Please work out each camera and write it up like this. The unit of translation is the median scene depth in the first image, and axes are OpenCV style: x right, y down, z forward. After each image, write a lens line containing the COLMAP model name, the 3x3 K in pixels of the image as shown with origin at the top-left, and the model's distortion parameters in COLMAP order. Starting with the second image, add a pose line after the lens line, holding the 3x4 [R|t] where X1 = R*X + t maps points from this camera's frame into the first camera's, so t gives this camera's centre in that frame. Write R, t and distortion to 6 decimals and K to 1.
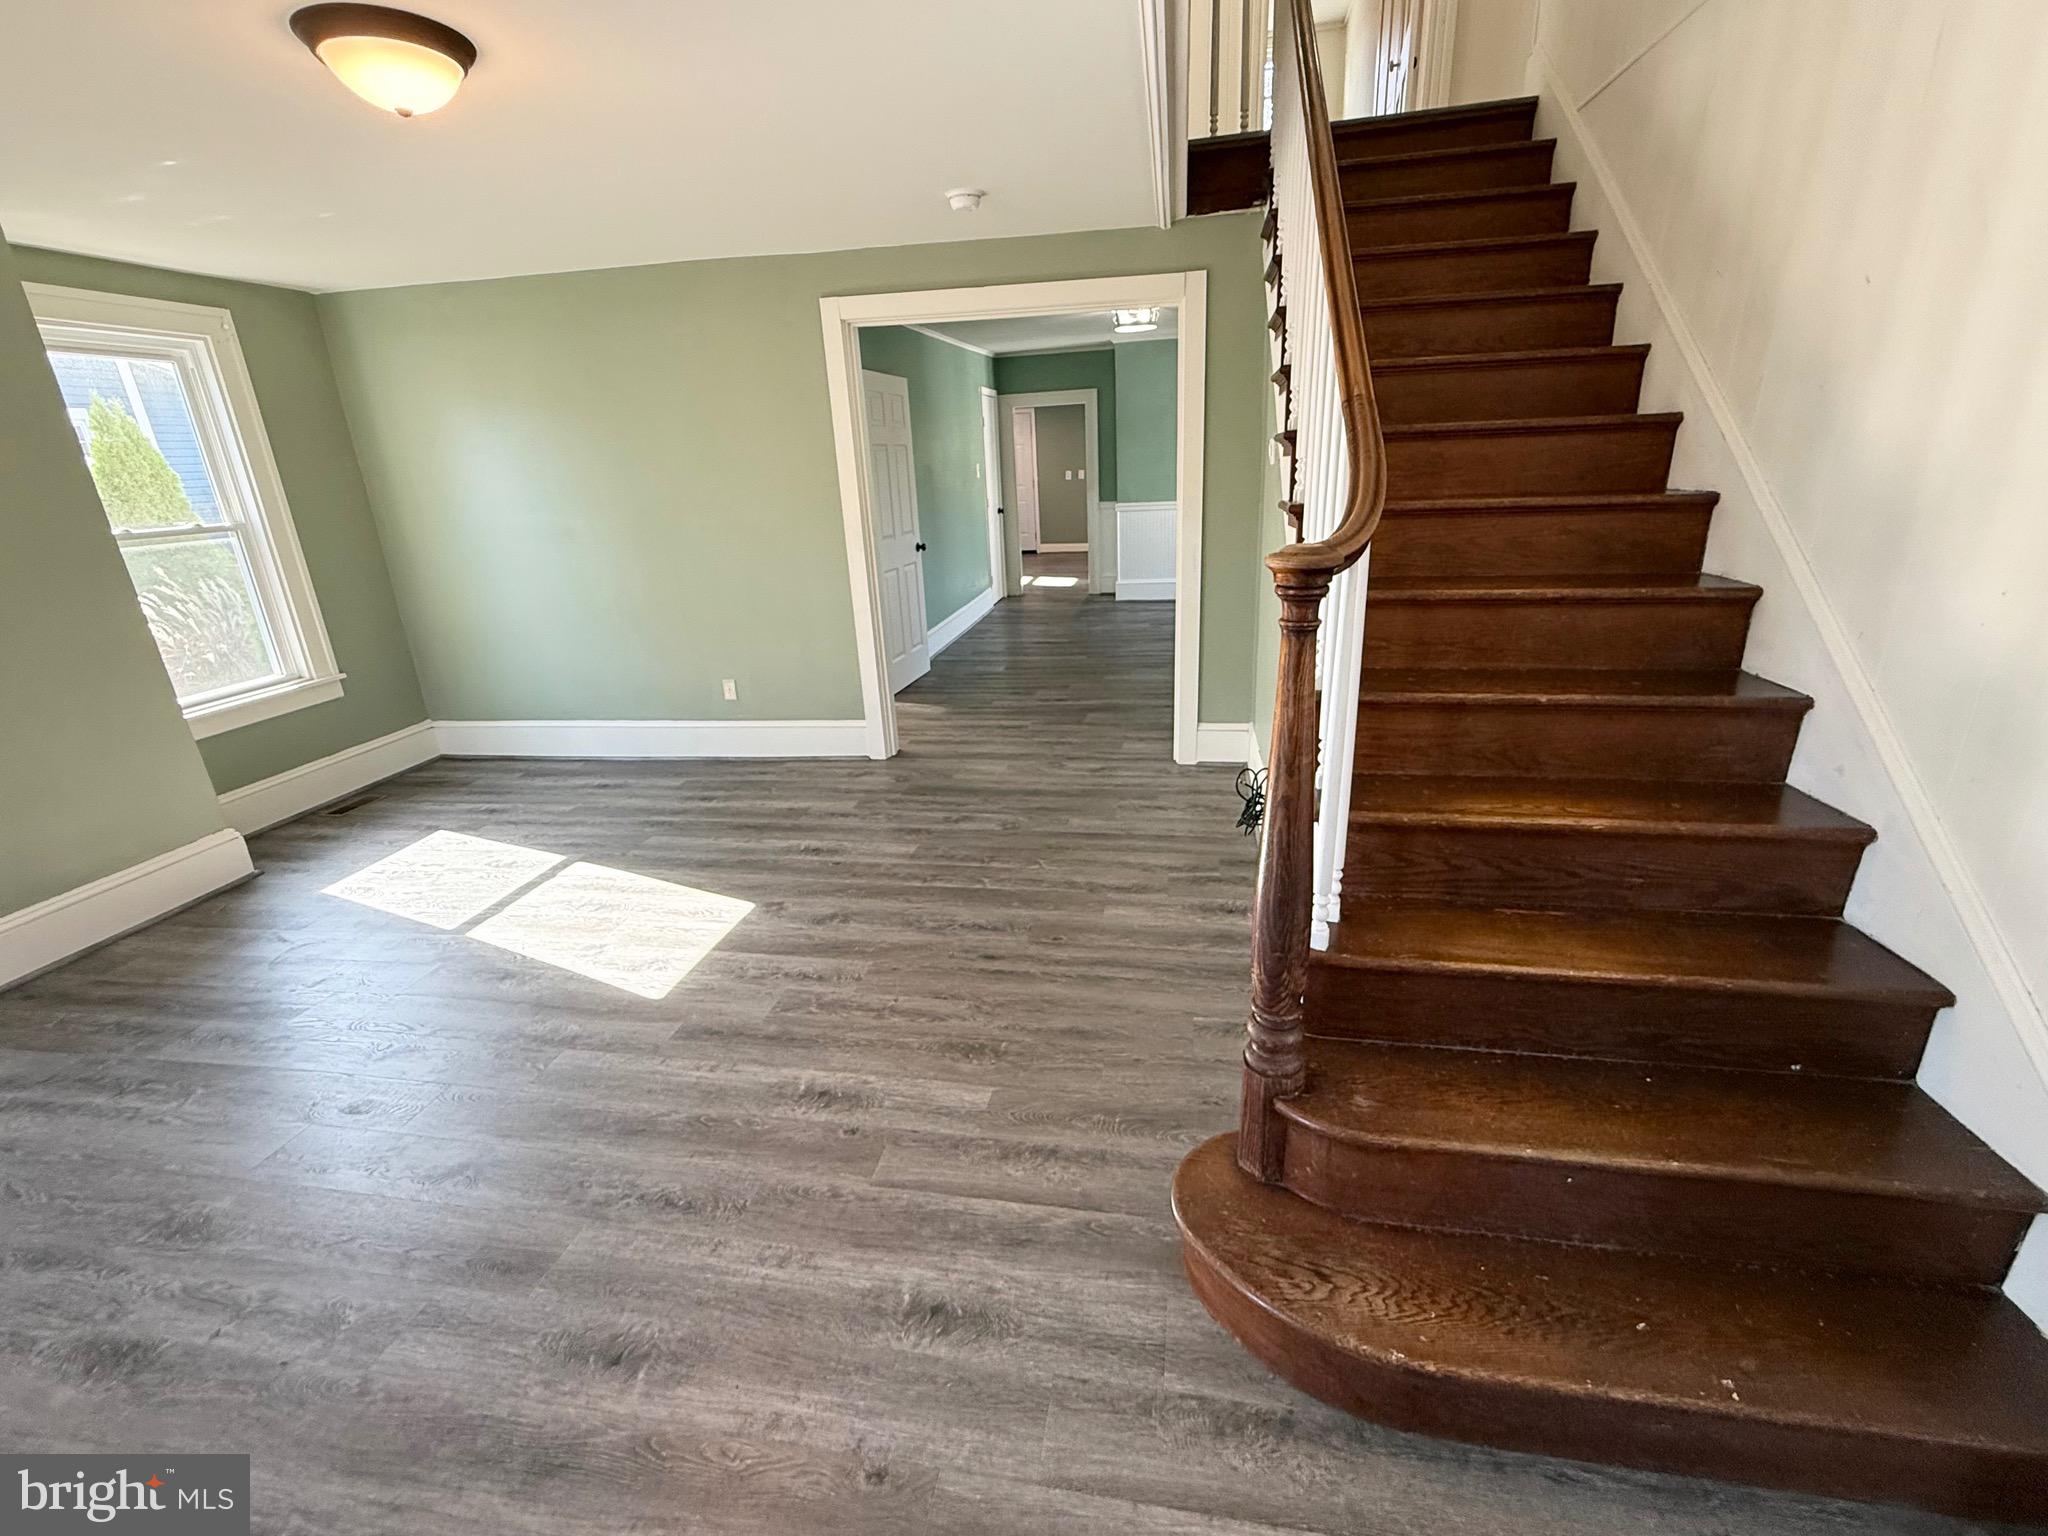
lens RADIAL K [[889.6, 0, 1029.1], [0, 889.6, 765.5], [0, 0, 1]] dist [0.000241, -0.000064]
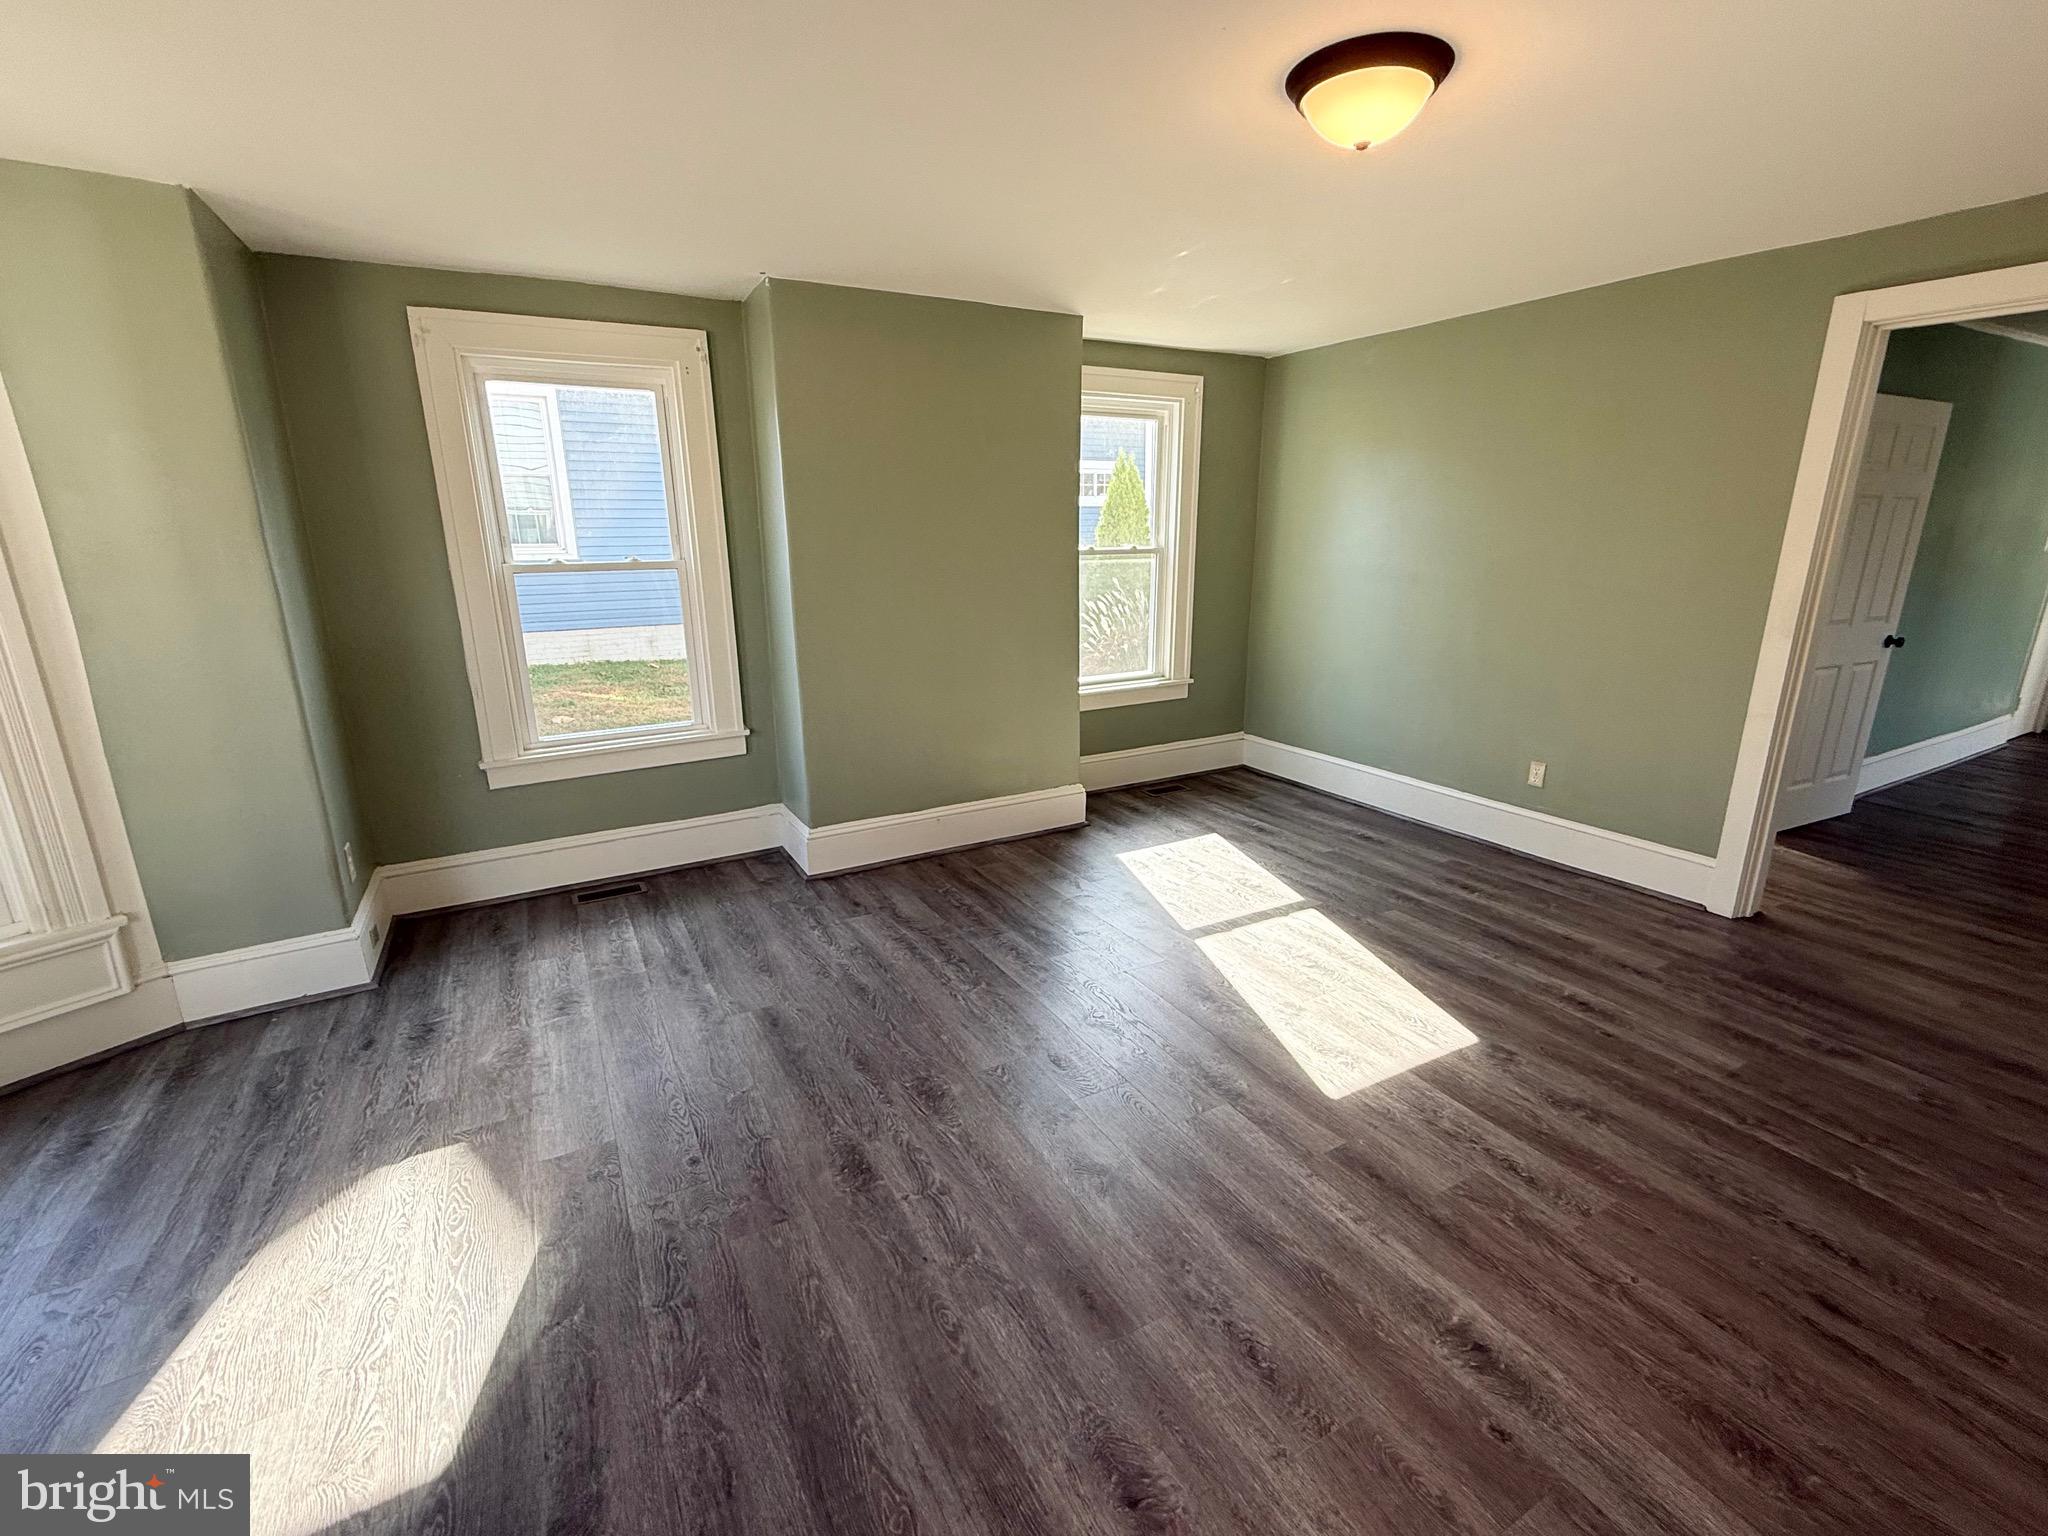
lens RADIAL K [[889.6, 0, 1029.1], [0, 889.6, 765.5], [0, 0, 1]] dist [0.000241, -0.000064]
pose [[0.633018, 0.241613, -0.735467, -0.025814], [-0.277929, 0.957639, 0.075386, -0.028821], [0.722526, 0.156687, 0.673354, 0.096196]]
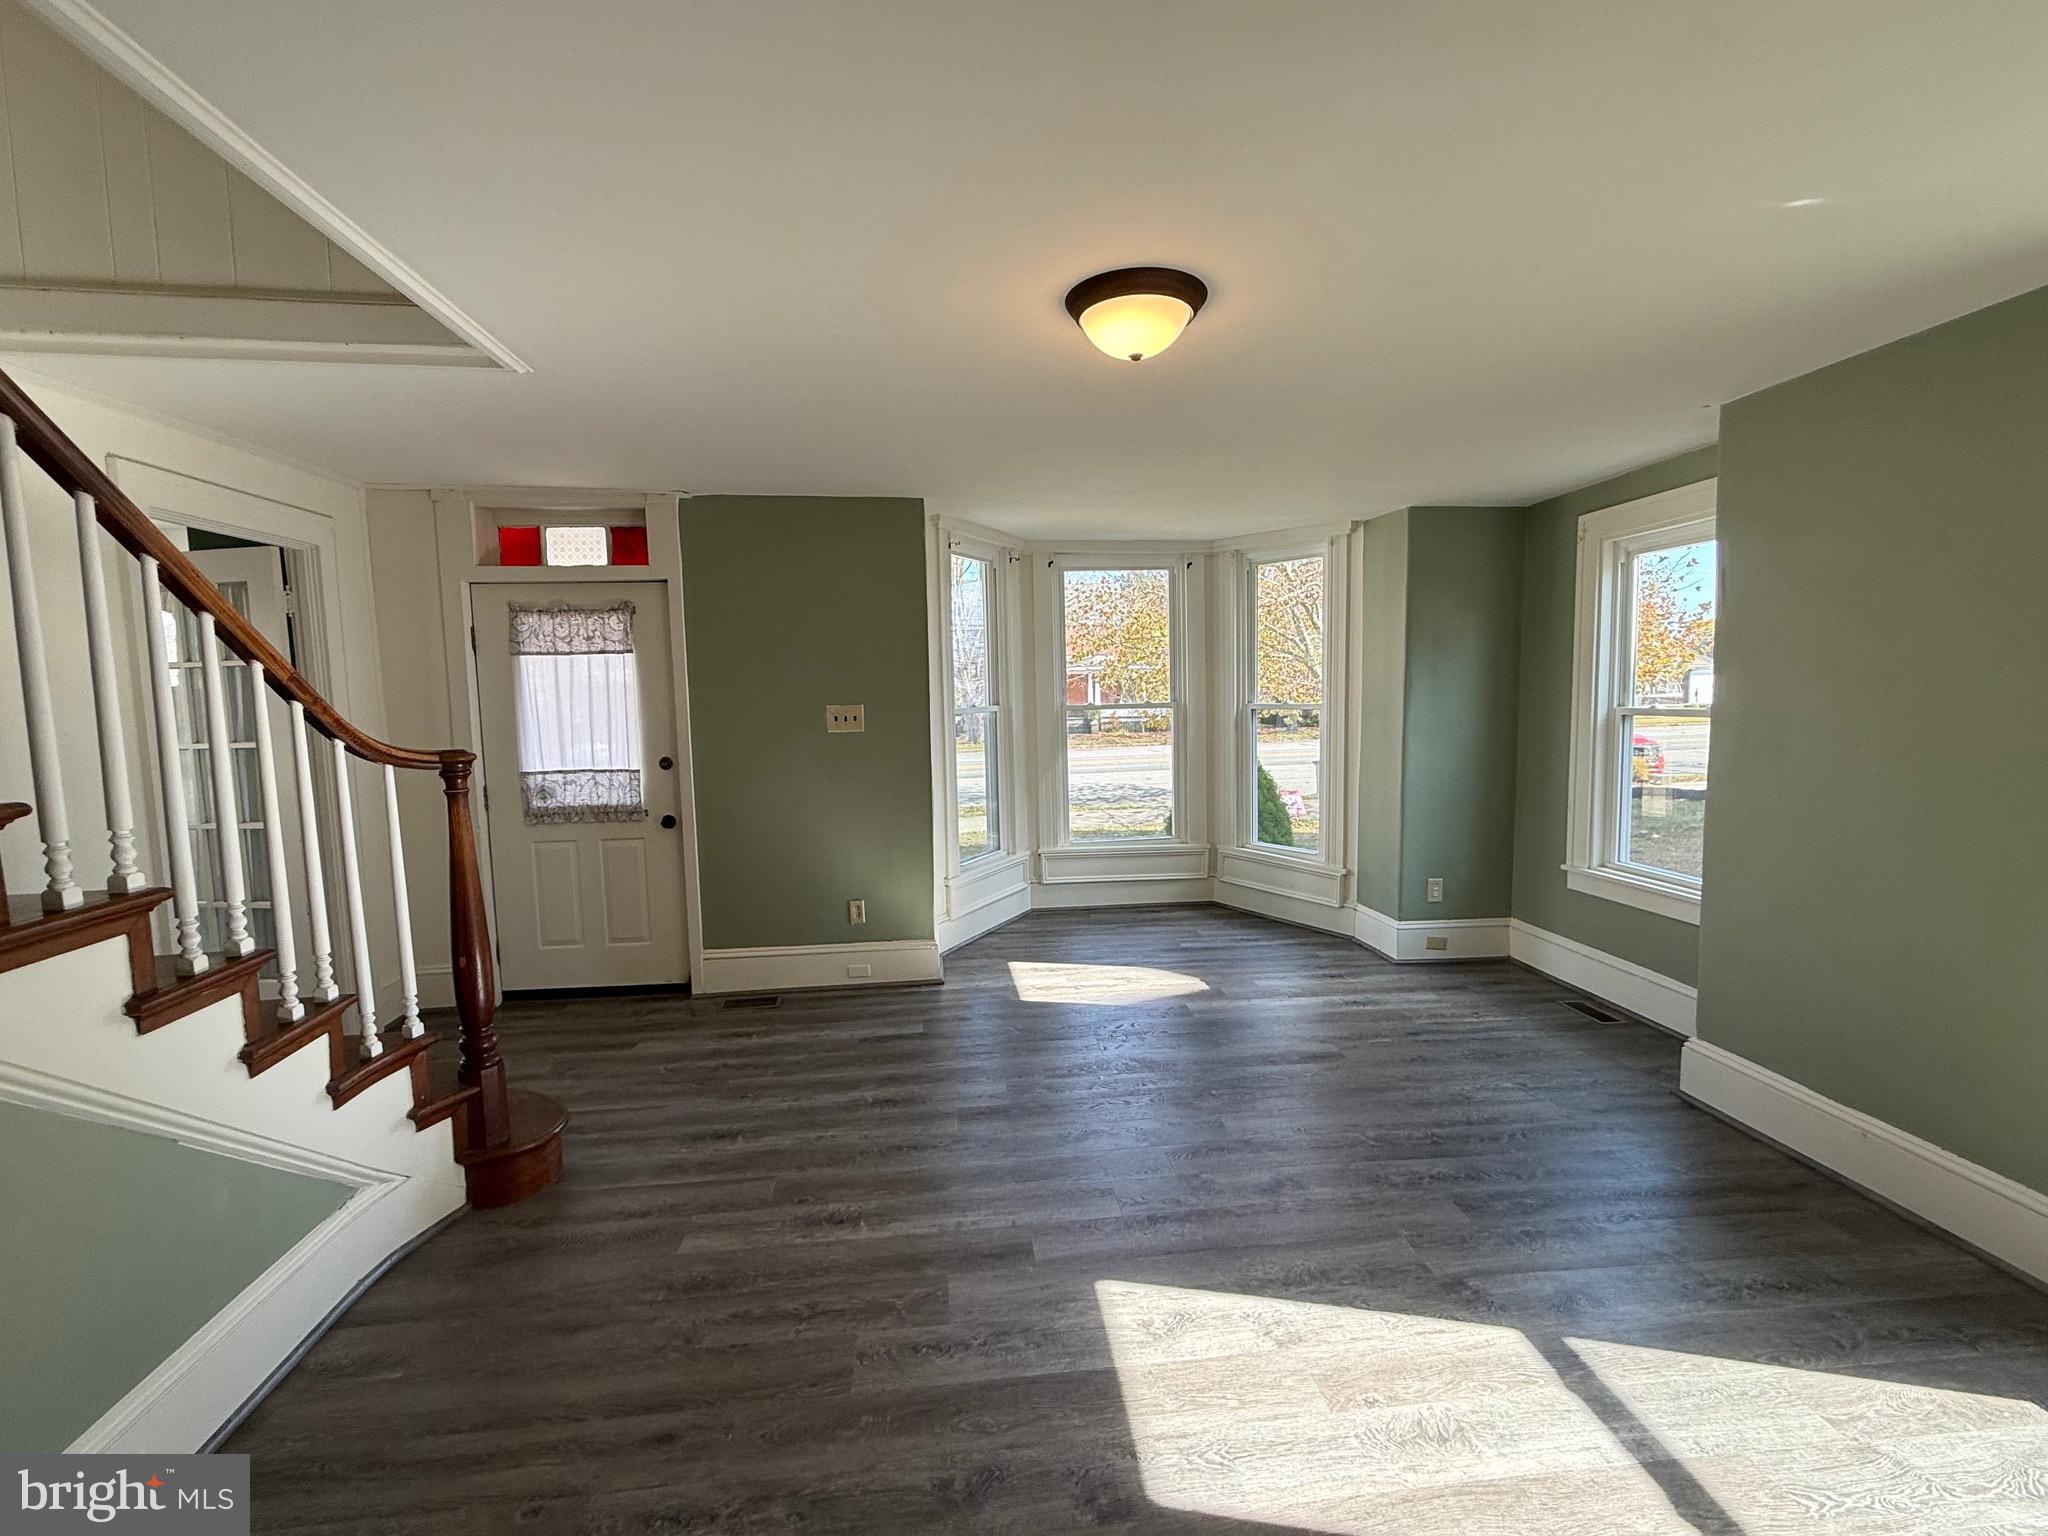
lens RADIAL K [[904.9, 0, 1024.0], [0, 904.9, 768.0], [0, 0, 1]] dist [-0.026585, 0.000003]
pose [[-0.962273, 0.082633, -0.259236, -0.129381], [-0.032274, 0.911377, 0.410305, -0.377230], [0.270166, 0.403191, -0.874327, 1.119993]]
